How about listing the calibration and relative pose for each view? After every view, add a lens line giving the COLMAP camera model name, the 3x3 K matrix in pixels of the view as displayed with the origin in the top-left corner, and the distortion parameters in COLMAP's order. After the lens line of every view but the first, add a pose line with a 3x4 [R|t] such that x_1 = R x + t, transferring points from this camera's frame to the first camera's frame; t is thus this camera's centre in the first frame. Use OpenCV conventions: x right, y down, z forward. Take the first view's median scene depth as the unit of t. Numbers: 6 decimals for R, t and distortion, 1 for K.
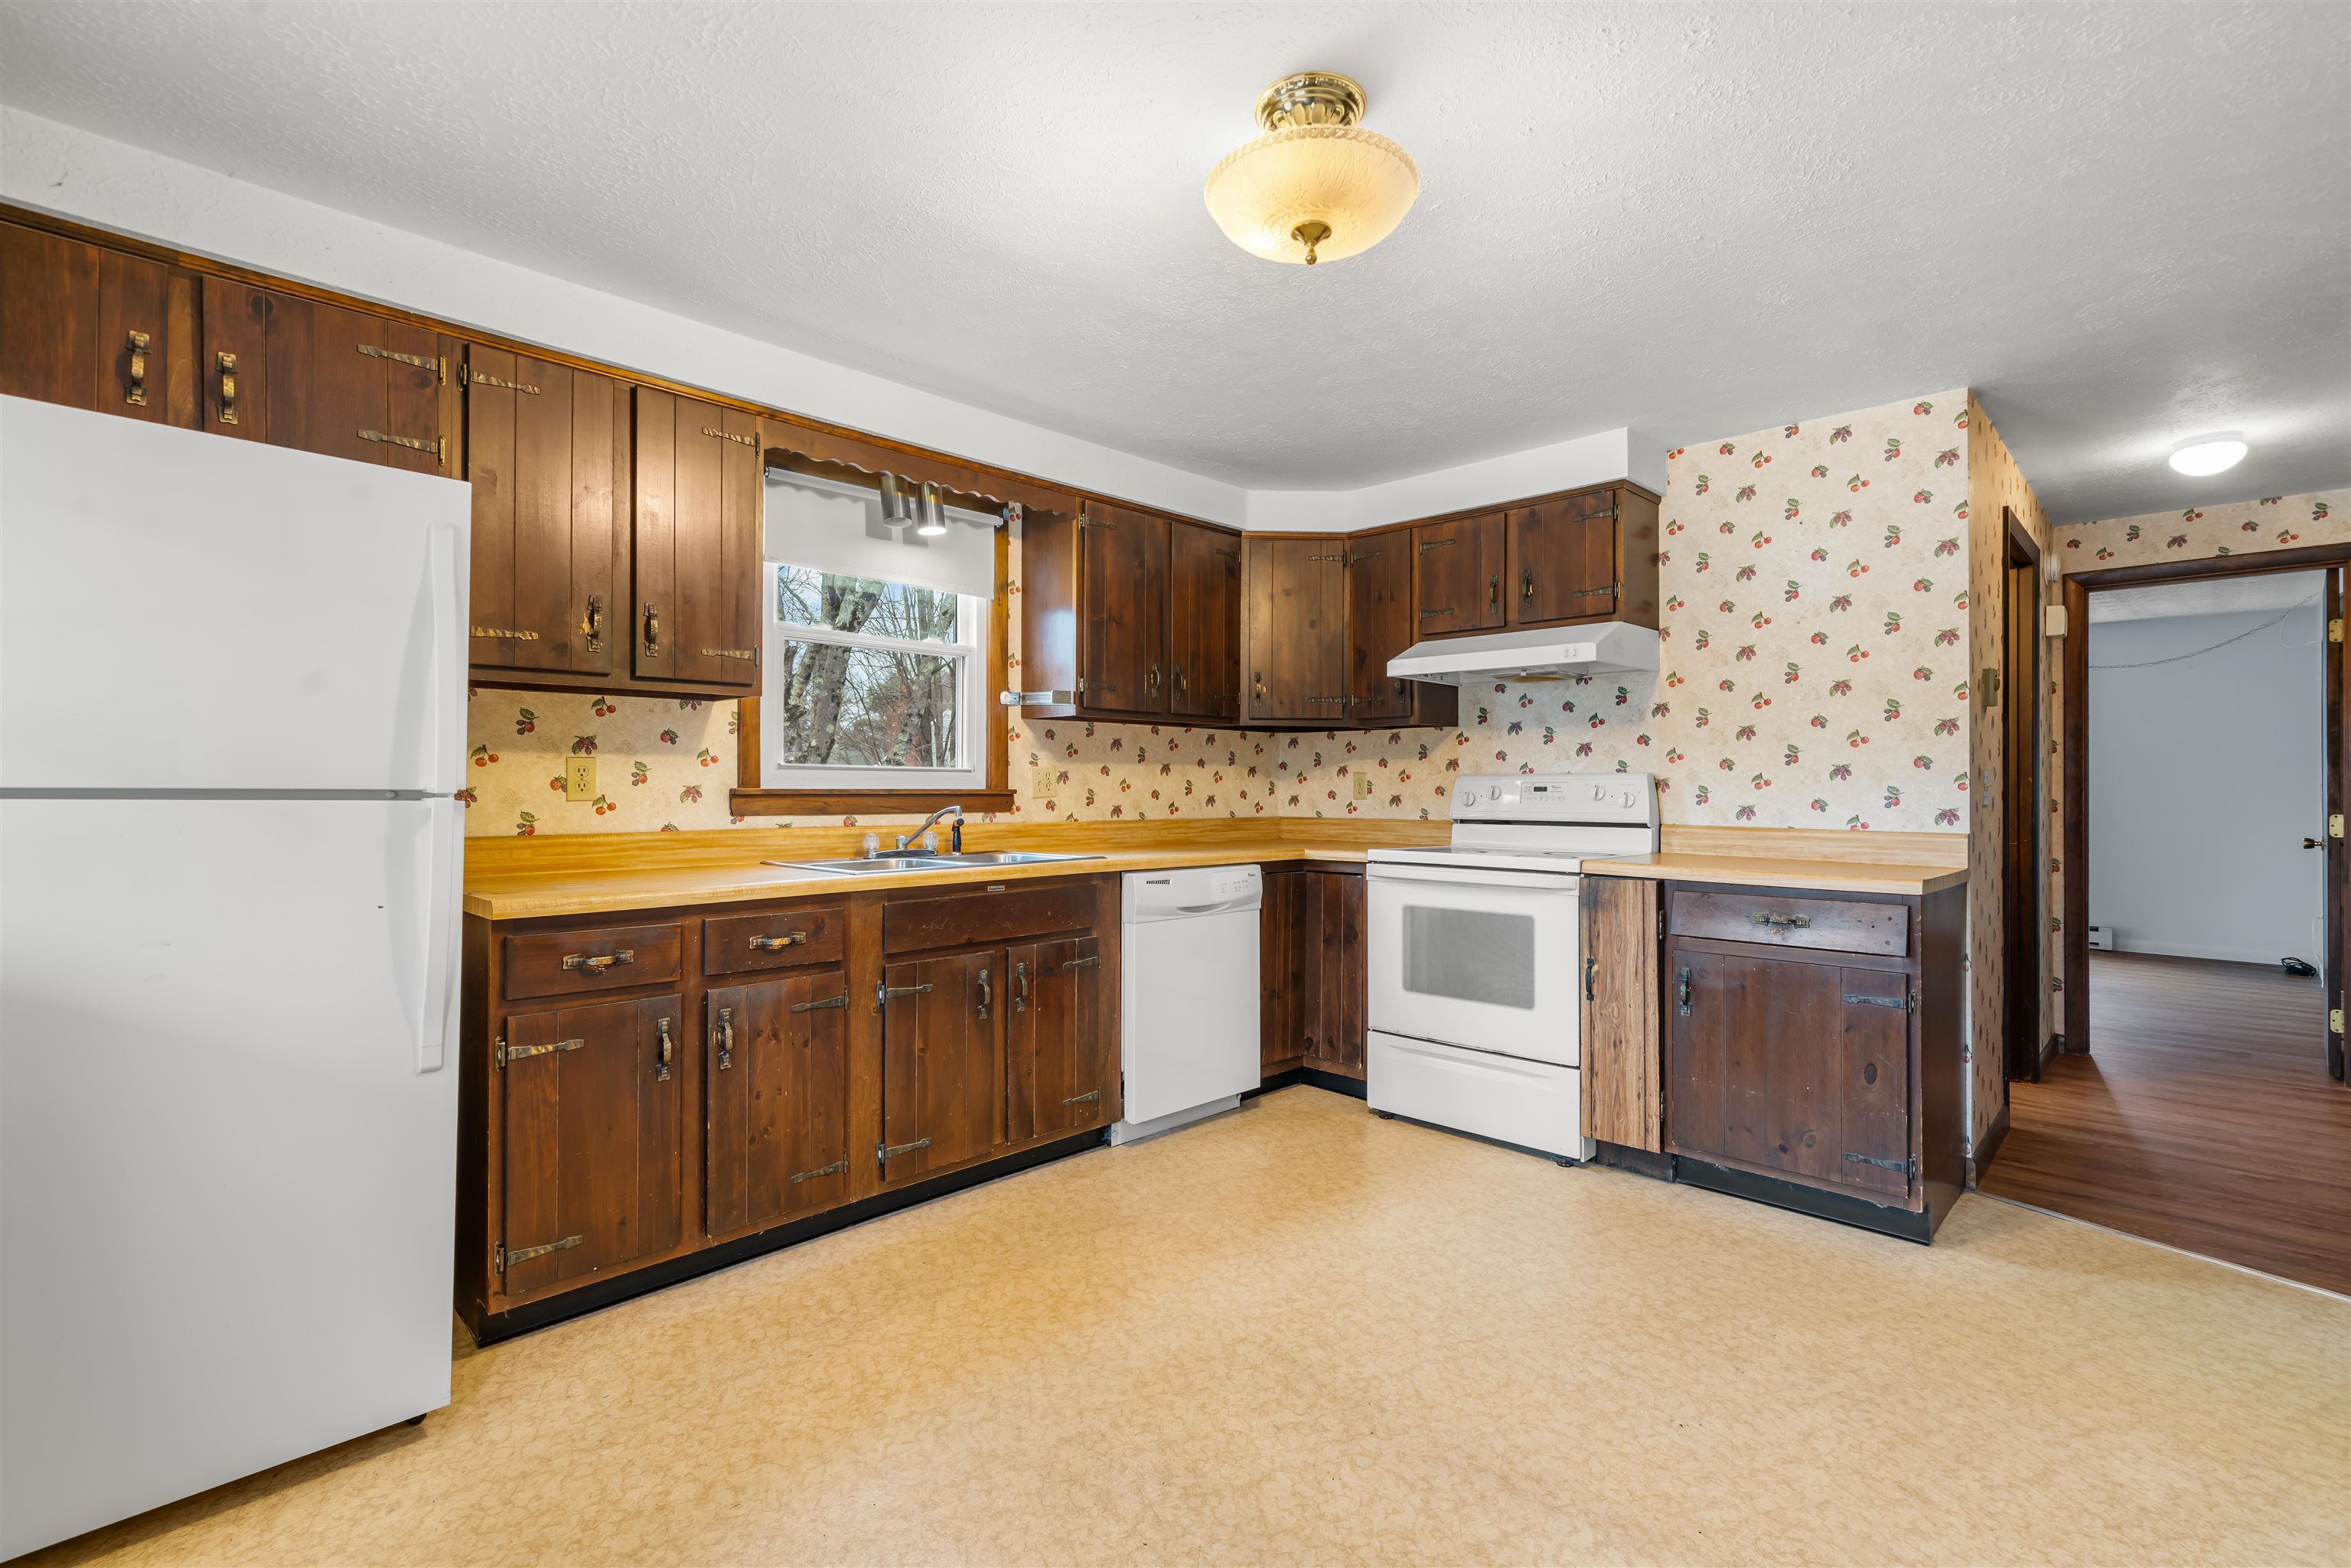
lens RADIAL K [[1045.3, 0, 1181.7], [0, 1045.3, 785.2], [0, 0, 1]] dist [0.000970, 0.000393]
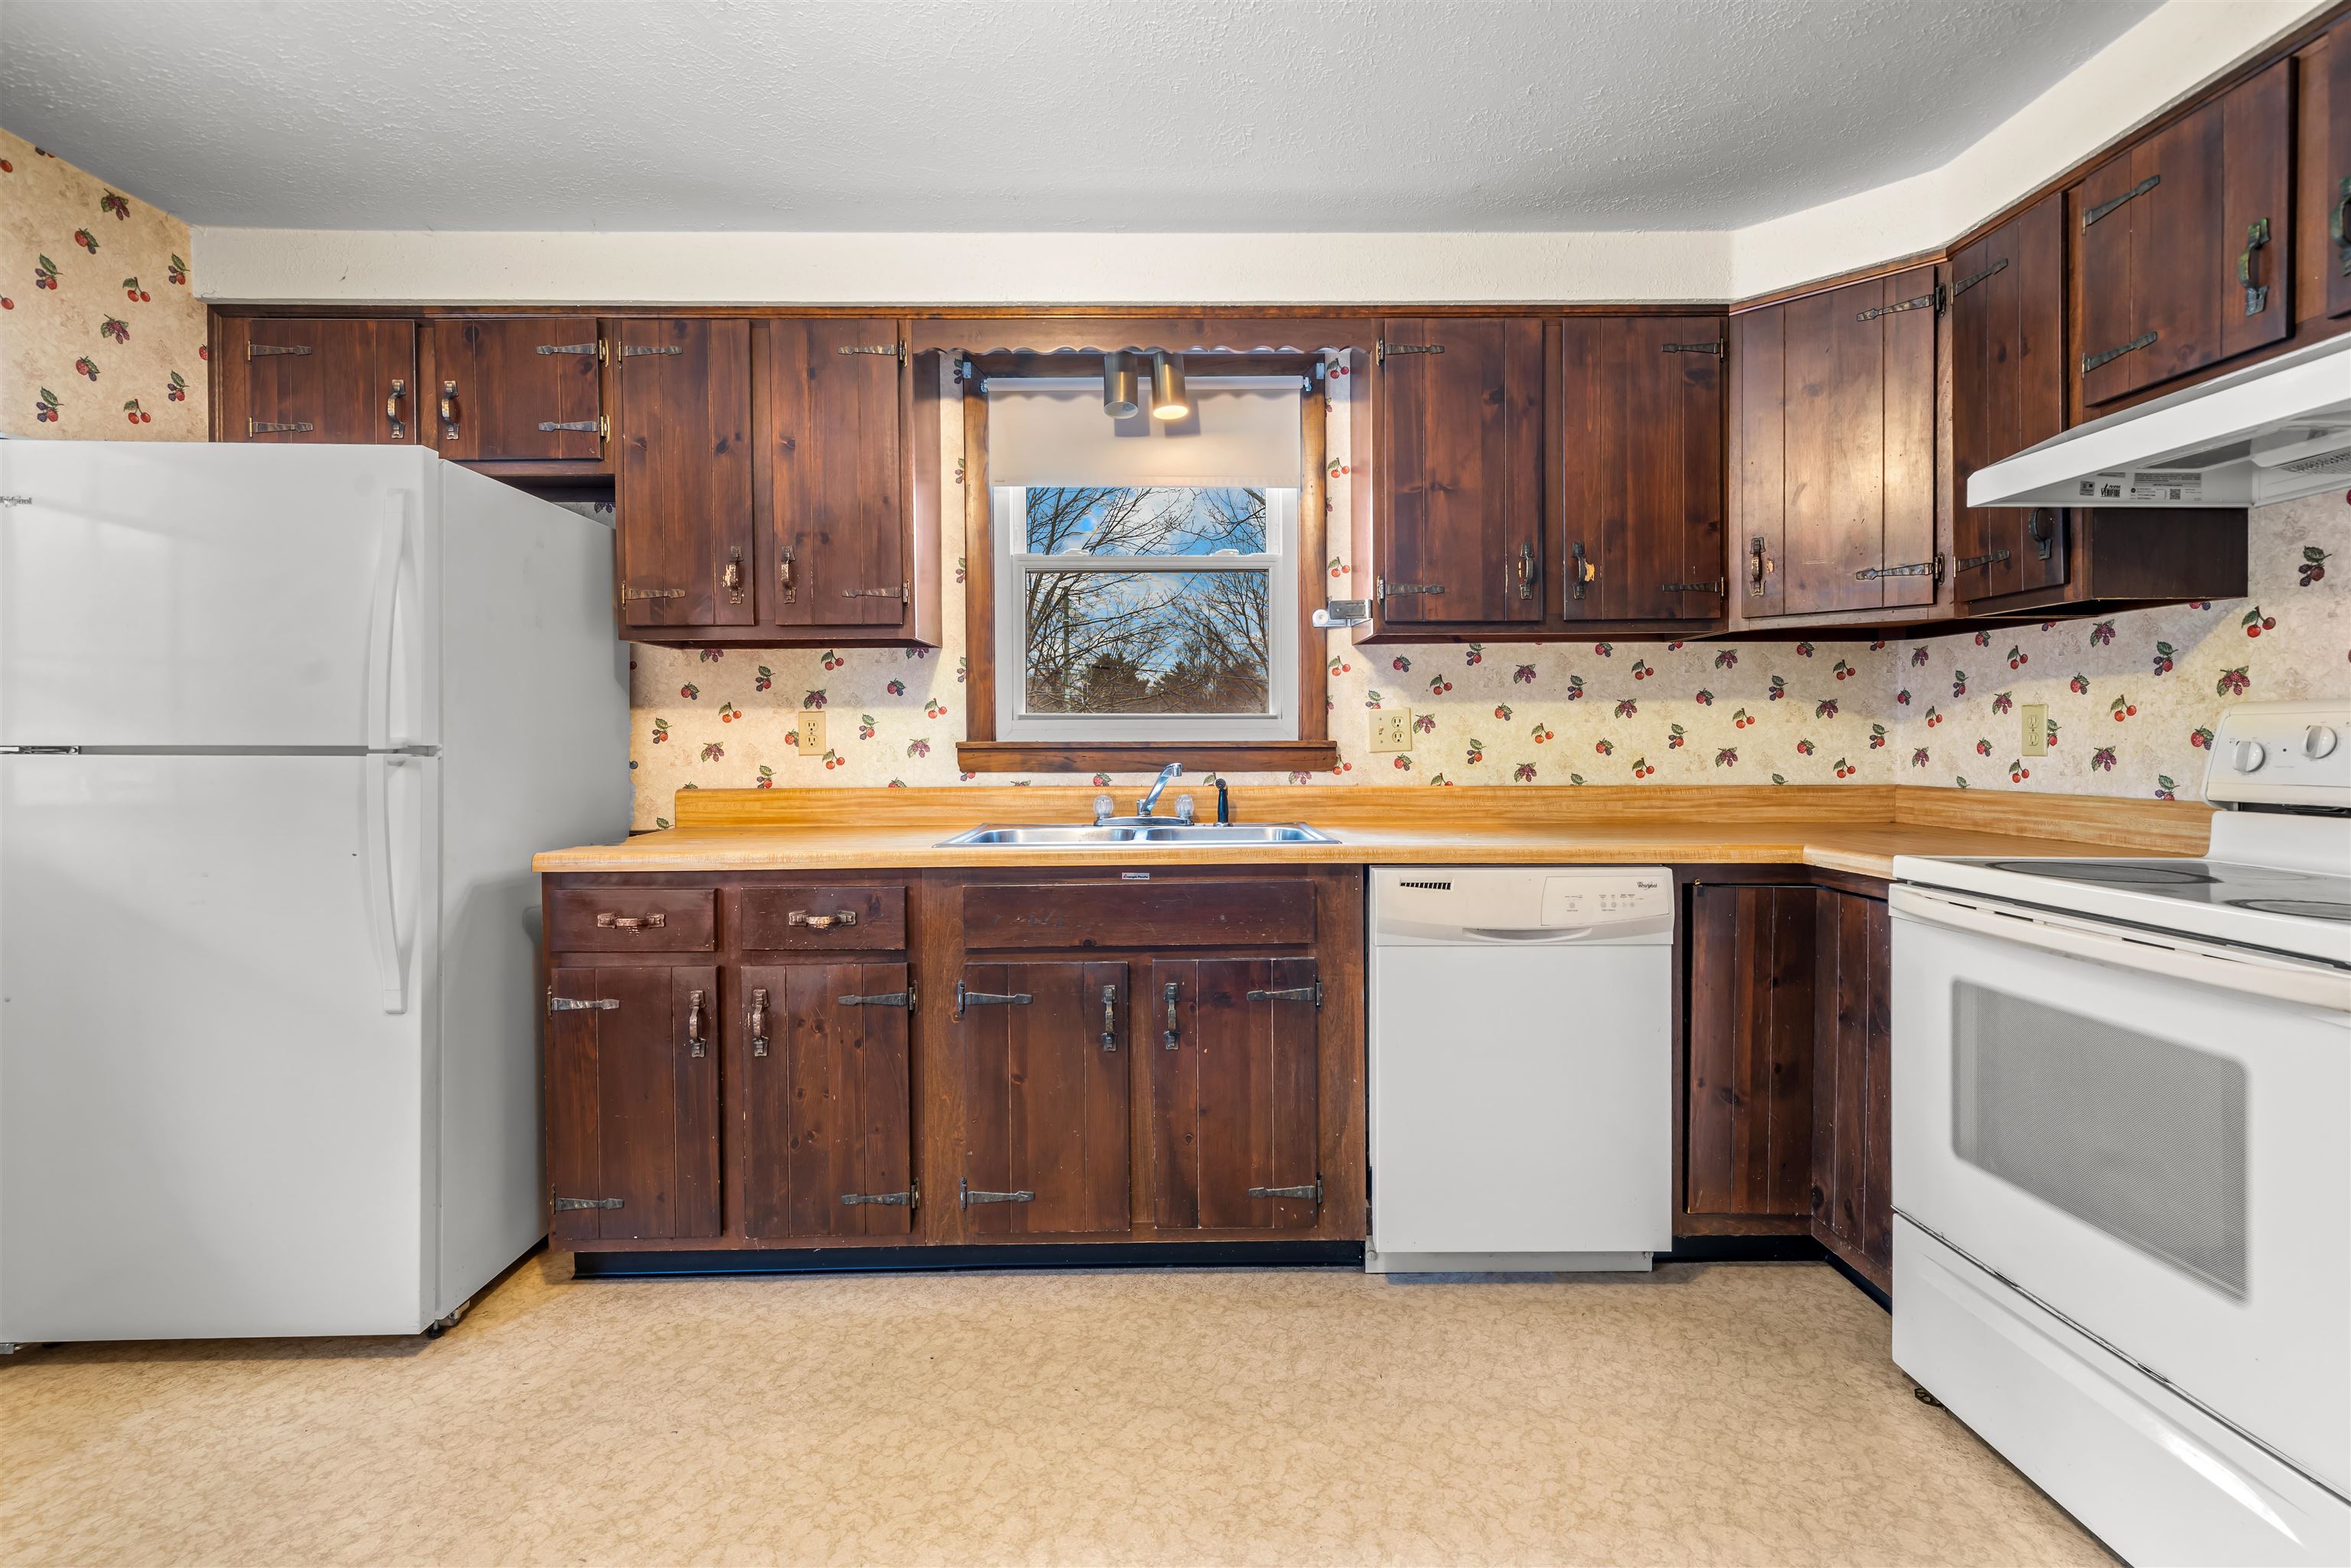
lens RADIAL K [[1045.3, 0, 1188.4], [0, 1045.3, 753.1], [0, 0, 1]] dist [0.000970, 0.000393]
pose [[0.712660, 0.002725, -0.701504, 0.339444], [0.008312, 0.999889, 0.012328, 0.003213], [0.701460, -0.014617, 0.712559, 0.470683]]
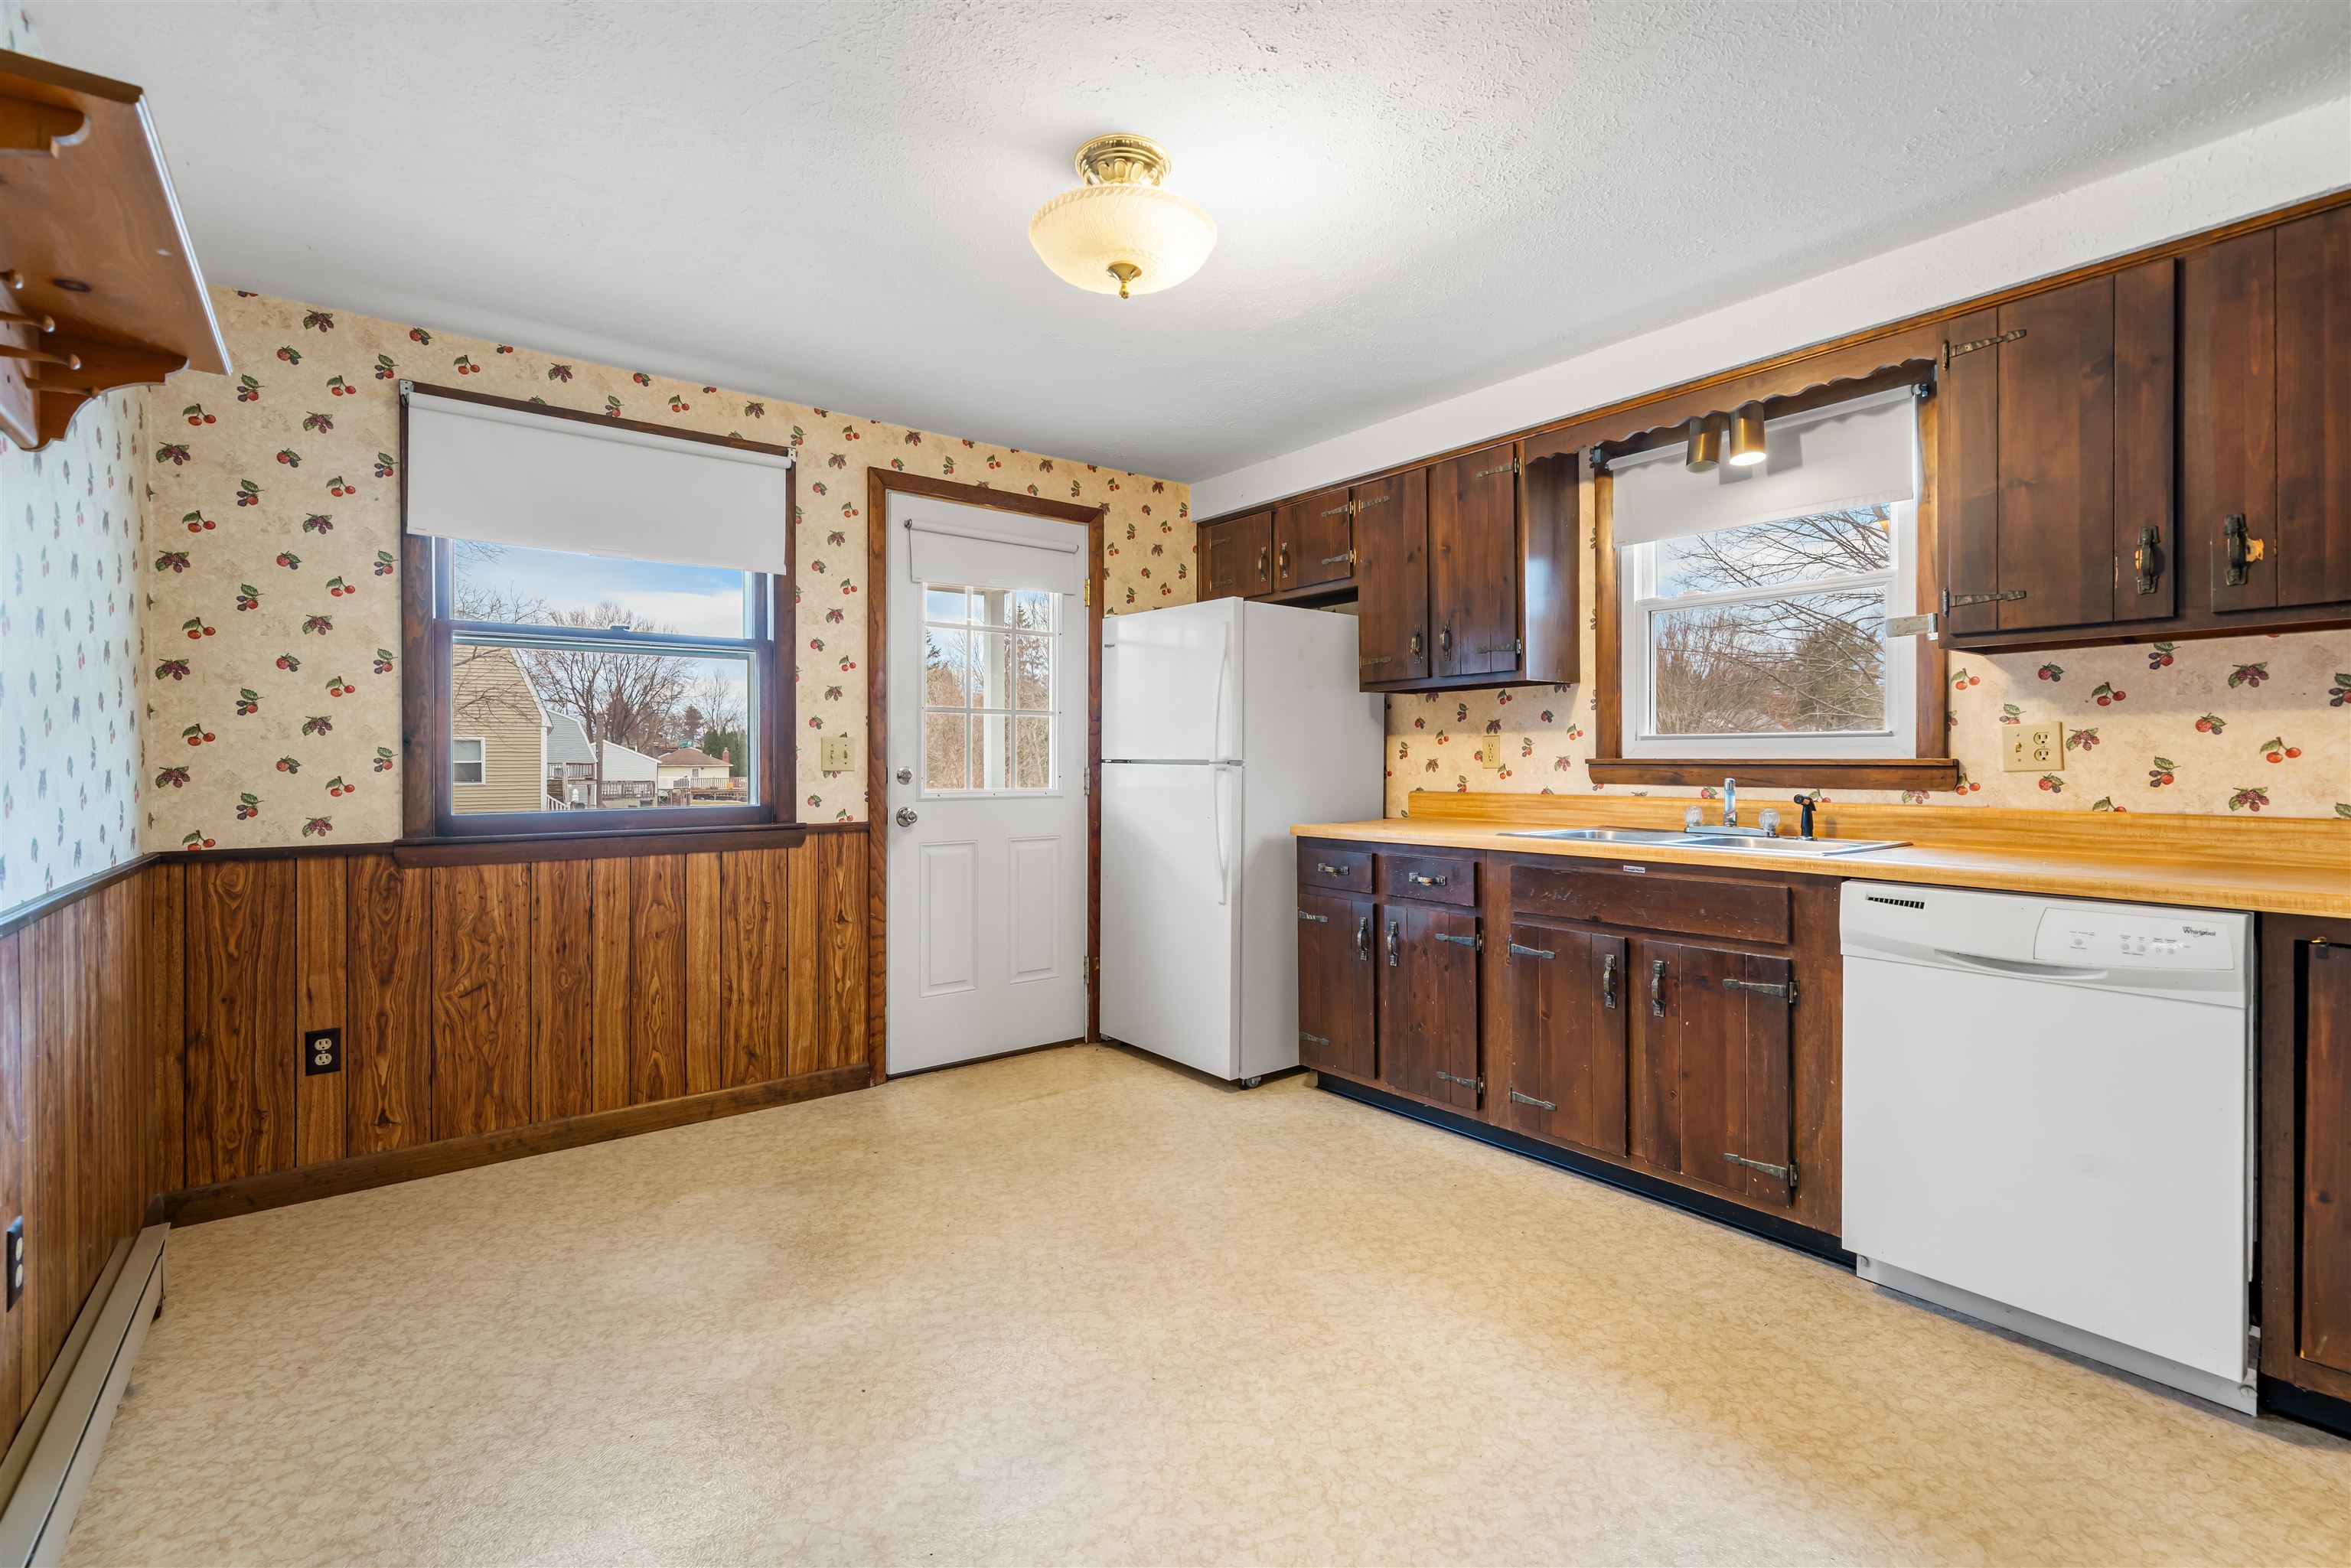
lens RADIAL K [[1045.3, 0, 1193.8], [0, 1045.3, 762.6], [0, 0, 1]] dist [0.000970, 0.000393]
pose [[-0.121848, 0.000581, -0.992549, 0.708003], [0.003930, 0.999992, 0.000103, 0.005343], [0.992541, -0.003888, -0.121849, 0.686158]]
